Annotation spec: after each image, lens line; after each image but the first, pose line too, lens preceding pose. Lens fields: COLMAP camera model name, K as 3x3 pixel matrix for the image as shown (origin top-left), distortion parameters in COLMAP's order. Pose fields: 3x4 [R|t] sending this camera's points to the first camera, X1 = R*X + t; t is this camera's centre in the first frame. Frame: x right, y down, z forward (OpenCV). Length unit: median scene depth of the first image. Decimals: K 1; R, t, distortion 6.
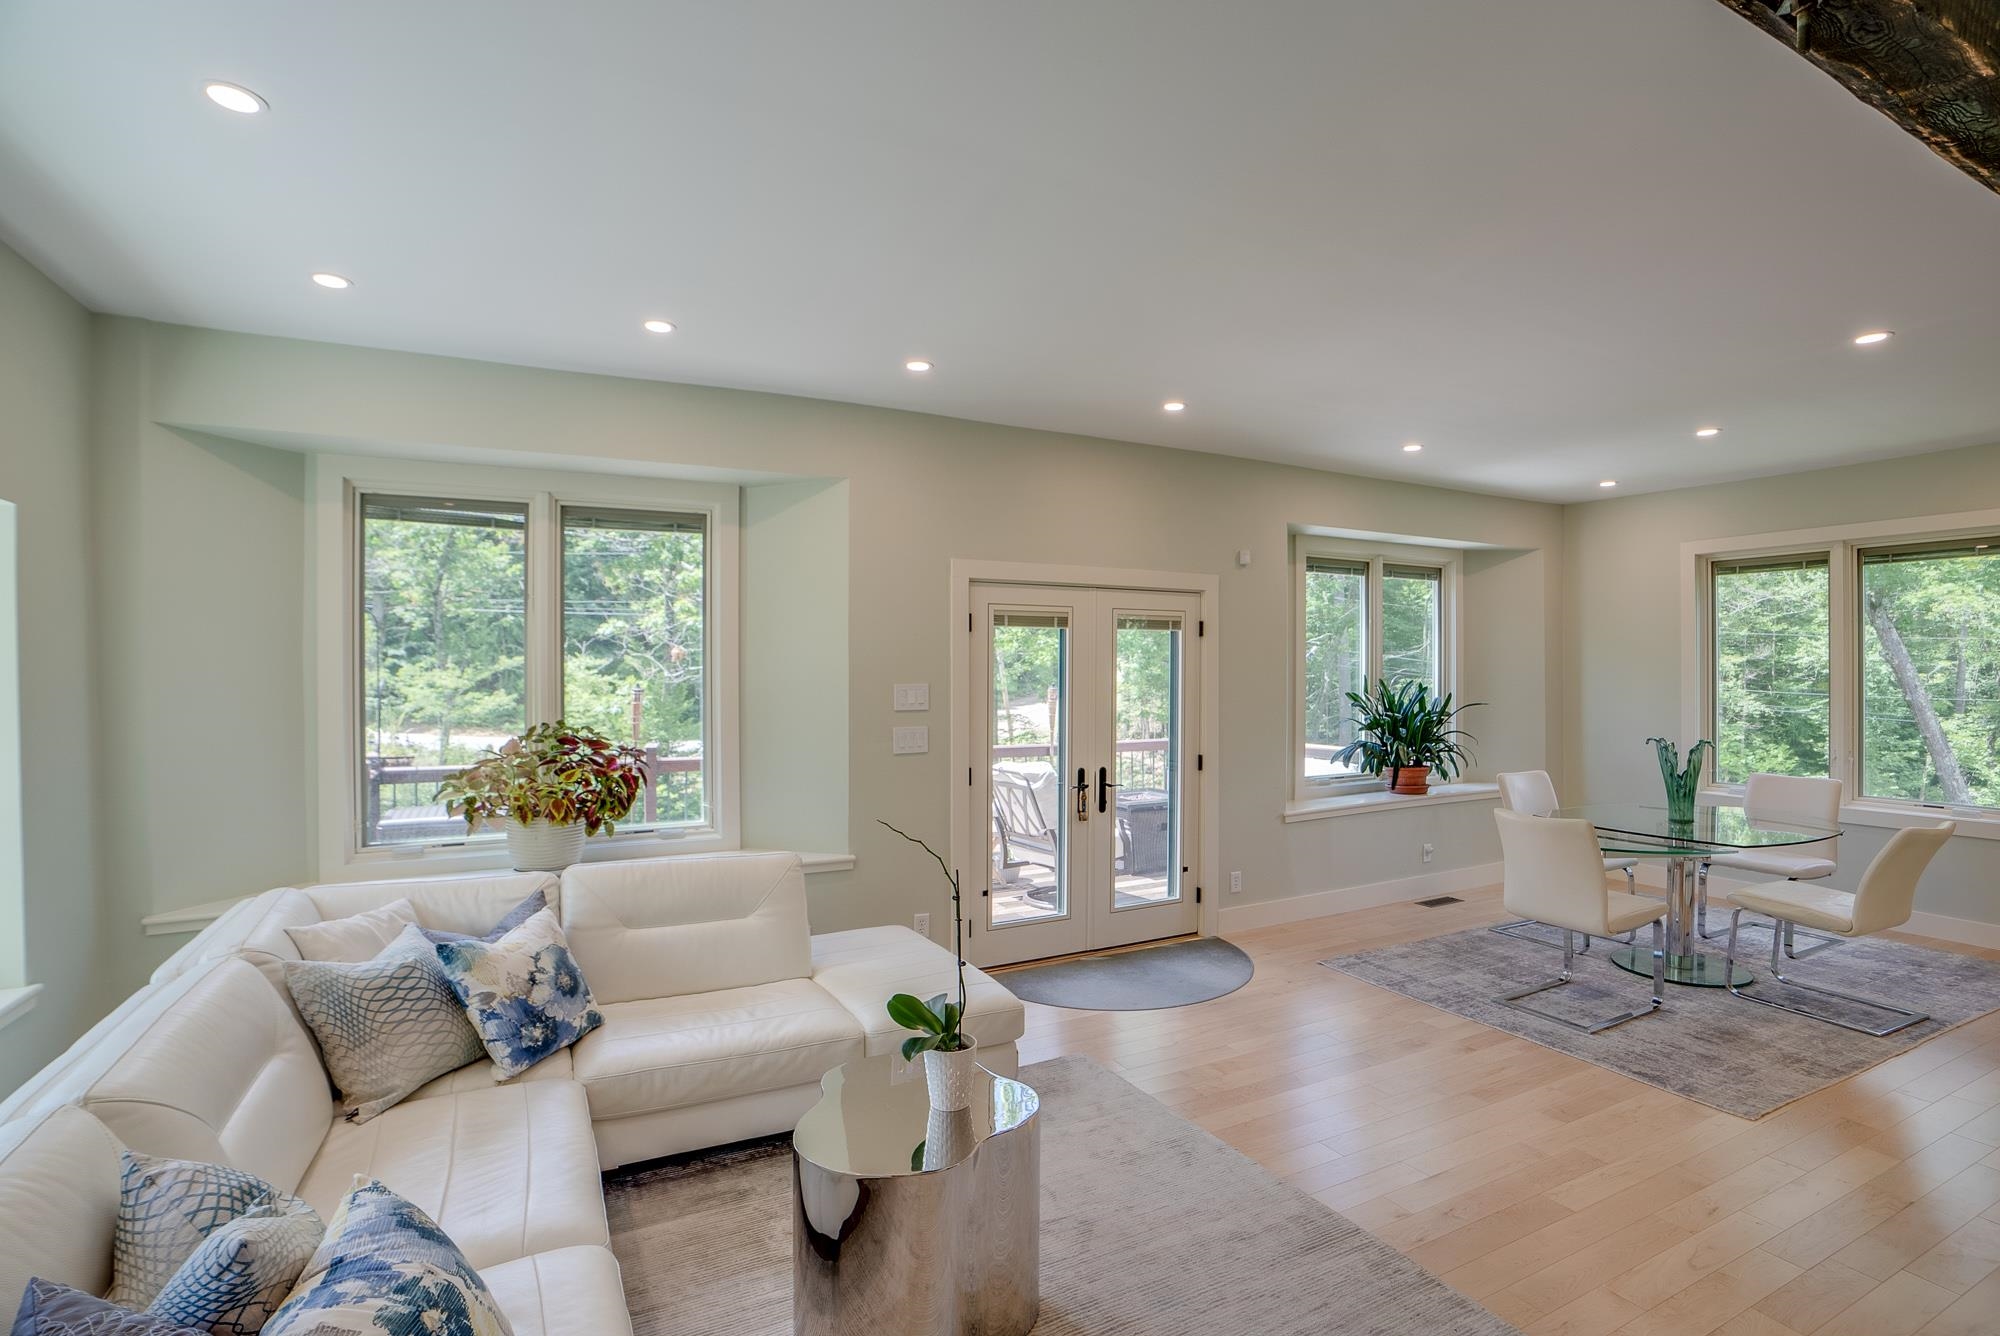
lens RADIAL K [[958.5, 0, 1000.0], [0, 958.5, 668.0], [0, 0, 1]] dist [-0.082801, 0.039255]
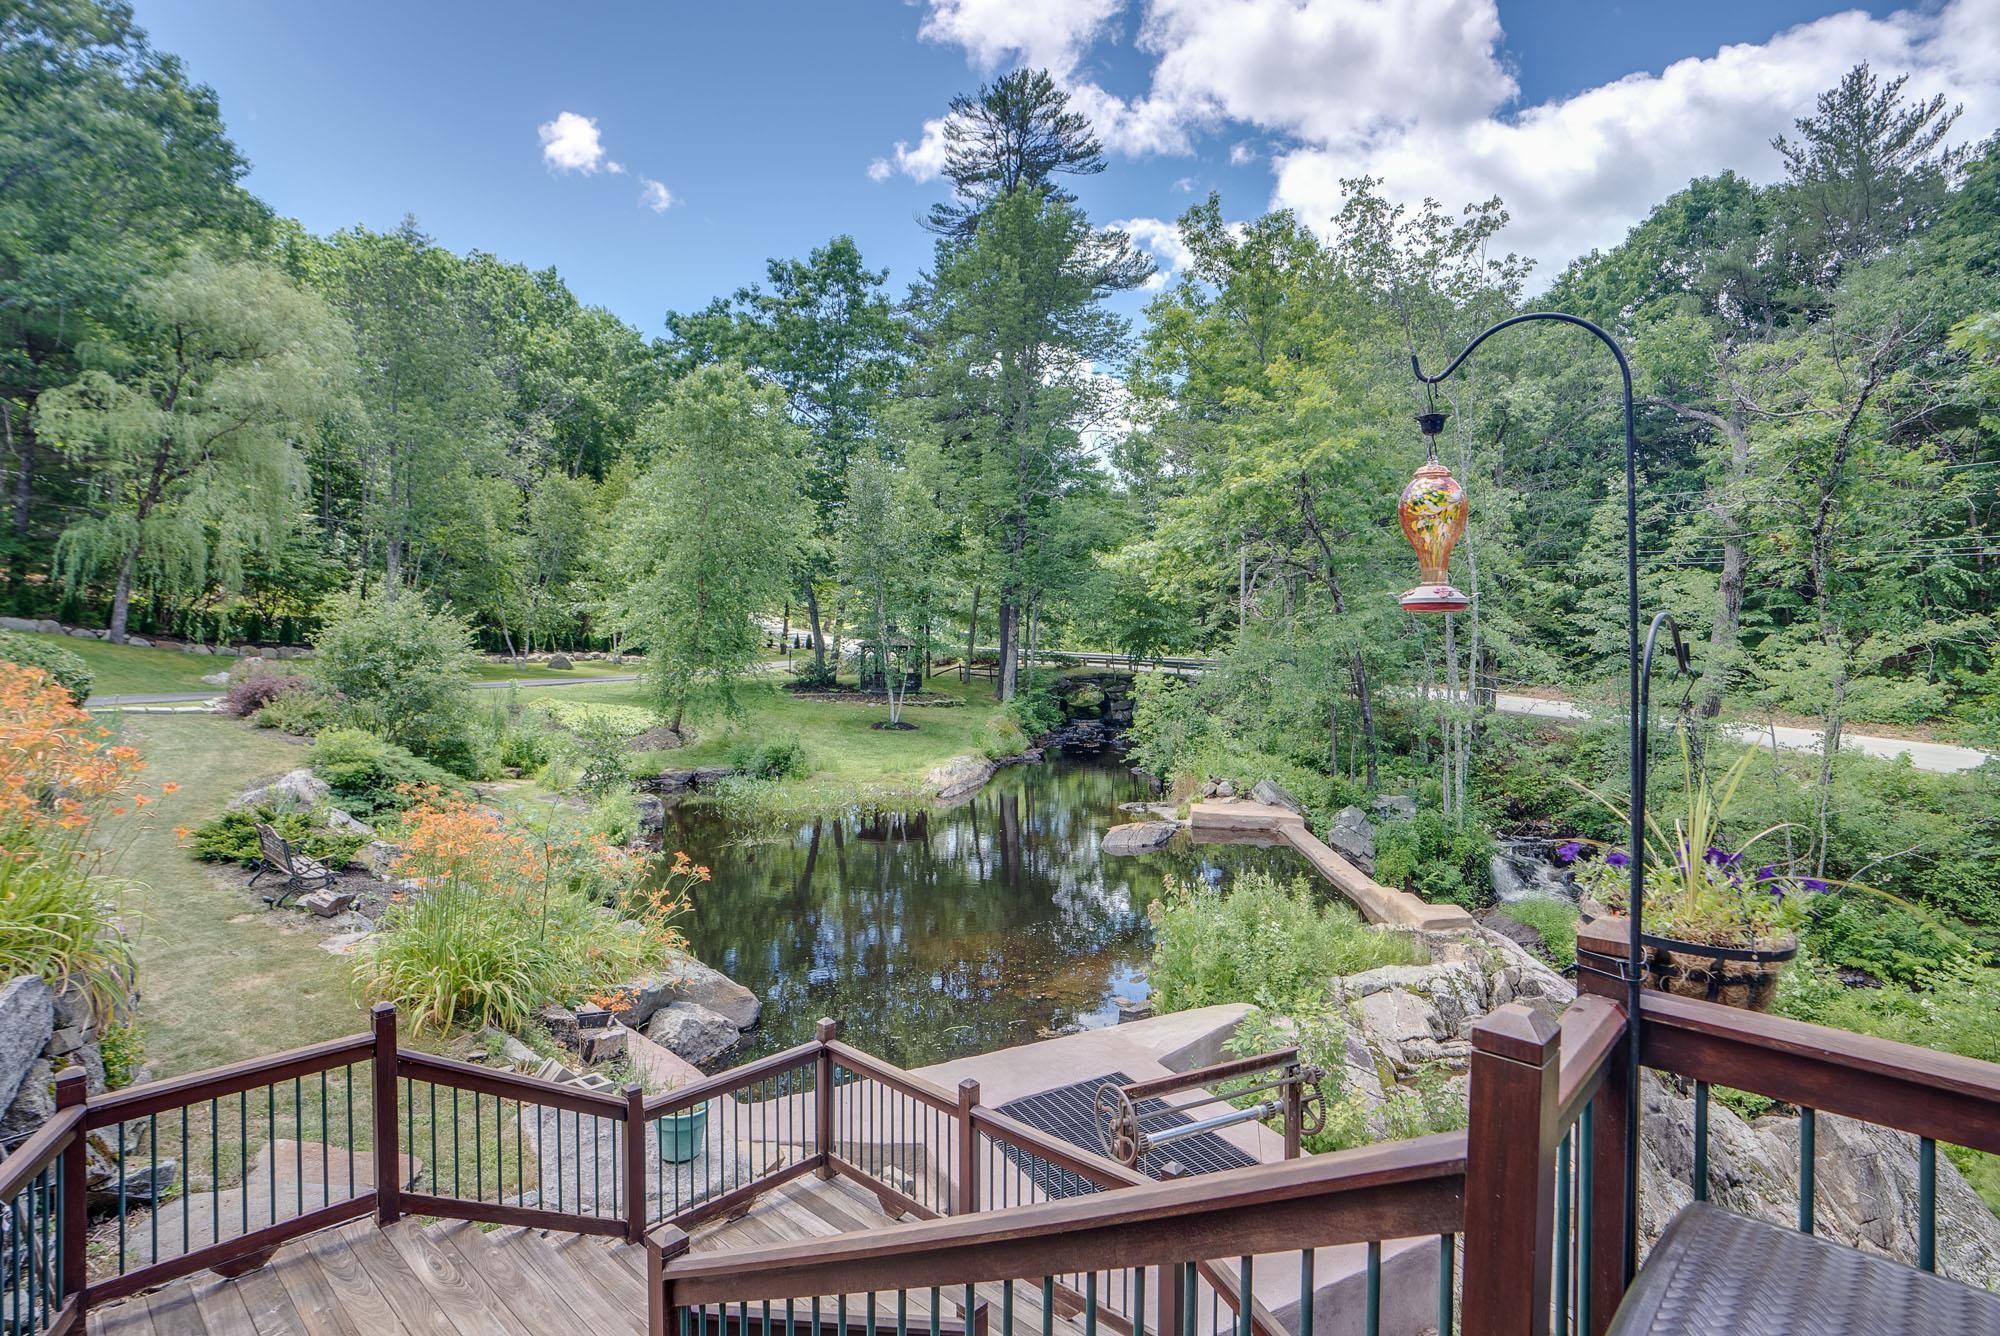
lens RADIAL K [[958.5, 0, 1000.0], [0, 958.5, 668.0], [0, 0, 1]] dist [-0.082801, 0.039255]
pose [[0.303203, 0.011832, -0.952852, -0.108074], [0.006438, 0.999875, 0.014465, 0.008763], [0.952904, -0.010520, 0.303089, 0.167334]]
